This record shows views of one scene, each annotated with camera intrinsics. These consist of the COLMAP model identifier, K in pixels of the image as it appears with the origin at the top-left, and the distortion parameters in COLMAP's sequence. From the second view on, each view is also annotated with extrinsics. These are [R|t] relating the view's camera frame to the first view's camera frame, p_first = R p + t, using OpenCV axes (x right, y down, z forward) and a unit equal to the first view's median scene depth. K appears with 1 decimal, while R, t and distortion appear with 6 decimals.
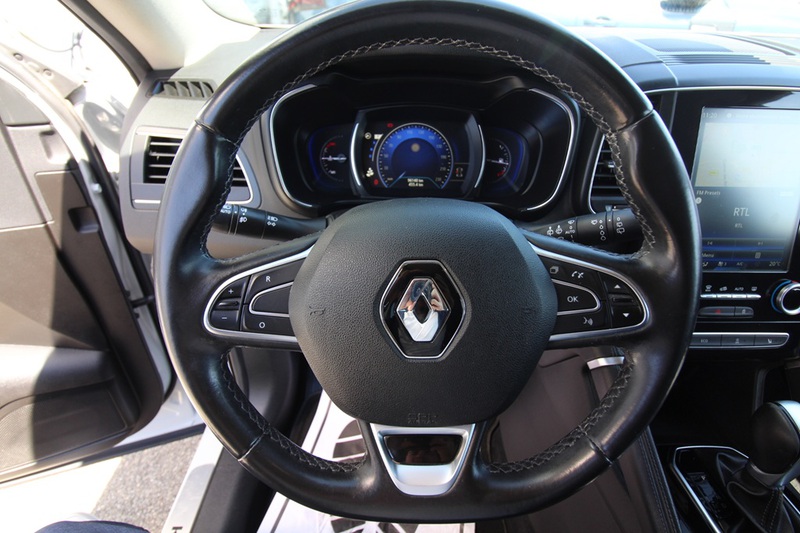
lens RADIAL K [[390.5, 0, 400.0], [0, 390.5, 261.9], [0, 0, 1]] dist [-0.015674, -0.001163]
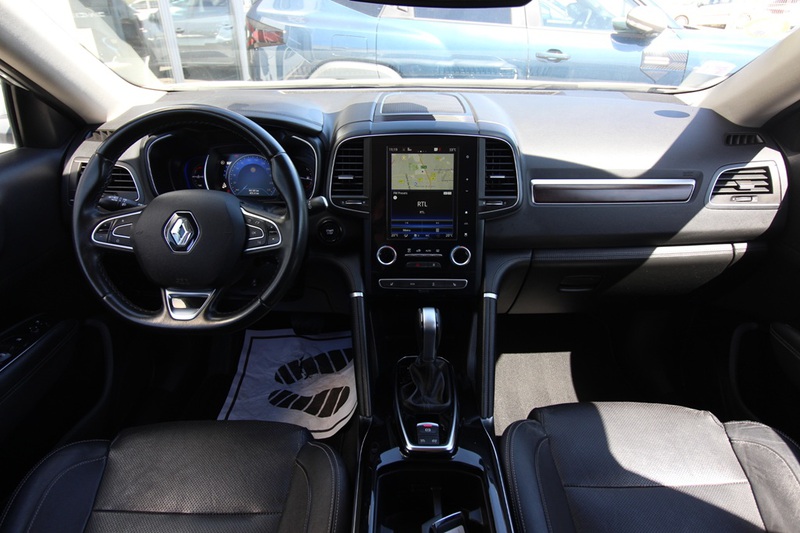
lens RADIAL K [[467.1, 0, 399.0], [0, 467.1, 261.5], [0, 0, 1]] dist [-0.017660, 0.000692]
pose [[0.999980, -0.002130, 0.006019, 0.733959], [0.002758, 0.994335, -0.106254, 0.326620], [-0.005759, 0.106268, 0.994321, -0.984659]]
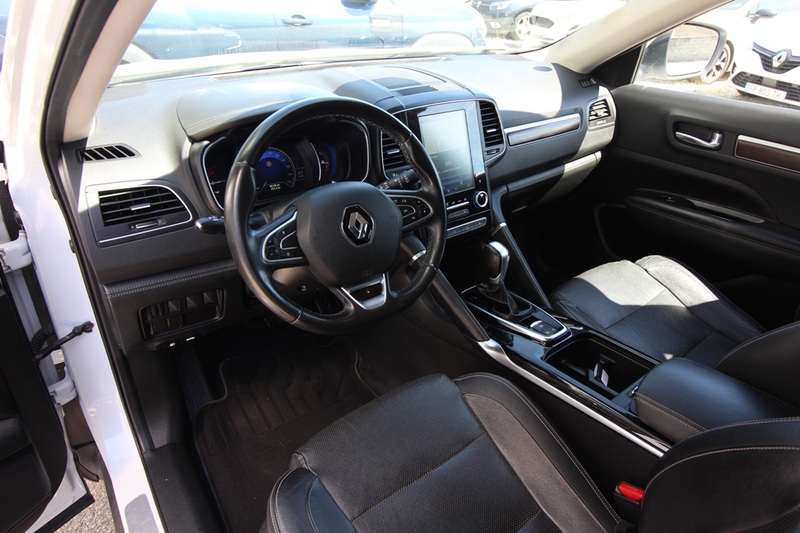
lens RADIAL K [[467.1, 0, 396.2], [0, 467.1, 260.9], [0, 0, 1]] dist [-0.017660, 0.000692]
pose [[0.799990, -0.292637, 0.523812, -0.722115], [0.313405, 0.948243, 0.051107, 0.135853], [-0.511657, 0.123280, 0.850299, -0.828163]]
